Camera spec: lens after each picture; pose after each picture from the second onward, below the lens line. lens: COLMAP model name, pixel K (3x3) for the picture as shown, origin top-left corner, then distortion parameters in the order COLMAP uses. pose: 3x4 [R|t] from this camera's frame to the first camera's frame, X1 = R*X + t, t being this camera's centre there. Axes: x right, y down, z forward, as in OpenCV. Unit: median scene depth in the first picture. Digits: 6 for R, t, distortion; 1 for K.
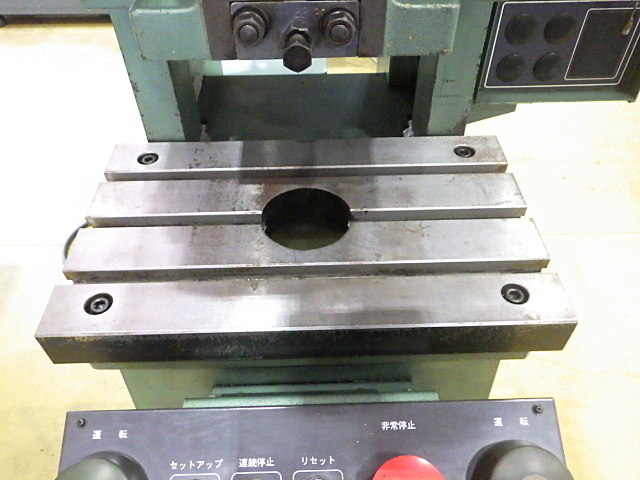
lens RADIAL K [[525.6, 0, 321.4], [0, 525.6, 243.2], [0, 0, 1]] dist [-0.007258, 0.008793]
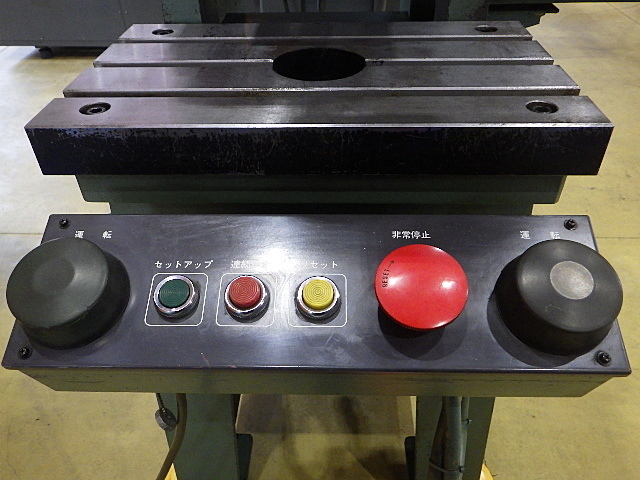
lens RADIAL K [[525.6, 0, 320.7], [0, 525.6, 238.2], [0, 0, 1]] dist [-0.007258, 0.008793]
pose [[0.998387, 0.030399, -0.047950, 0.036520], [-0.036305, 0.991167, -0.127555, 0.469530], [0.043649, 0.129090, 0.990672, 0.111662]]
